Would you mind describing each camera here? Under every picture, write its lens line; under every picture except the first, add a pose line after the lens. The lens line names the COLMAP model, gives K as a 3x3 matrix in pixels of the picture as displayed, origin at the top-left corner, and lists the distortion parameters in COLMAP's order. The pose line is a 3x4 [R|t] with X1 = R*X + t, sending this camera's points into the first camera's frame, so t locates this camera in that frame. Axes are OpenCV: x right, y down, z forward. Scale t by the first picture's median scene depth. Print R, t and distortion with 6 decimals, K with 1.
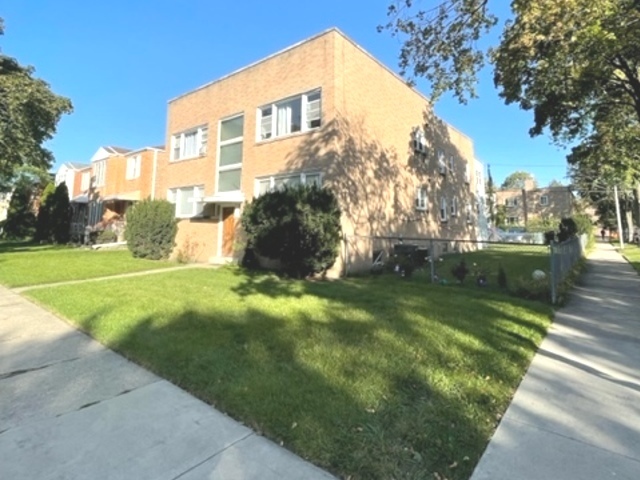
lens RADIAL K [[350.9, 0, 320.0], [0, 350.9, 240.0], [0, 0, 1]] dist [-0.090412, 0.000037]
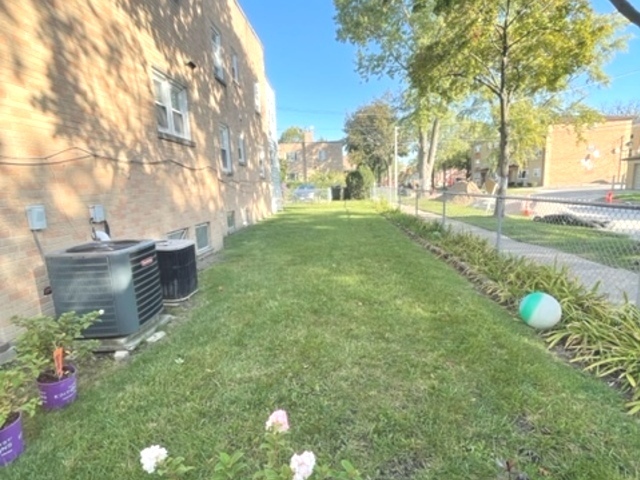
lens RADIAL K [[350.9, 0, 320.0], [0, 350.9, 240.0], [0, 0, 1]] dist [-0.090412, 0.000037]
pose [[0.814007, -0.119592, 0.568410, 0.126776], [0.054929, 0.990039, 0.129639, -0.012023], [-0.578252, -0.074305, 0.812468, 0.391687]]
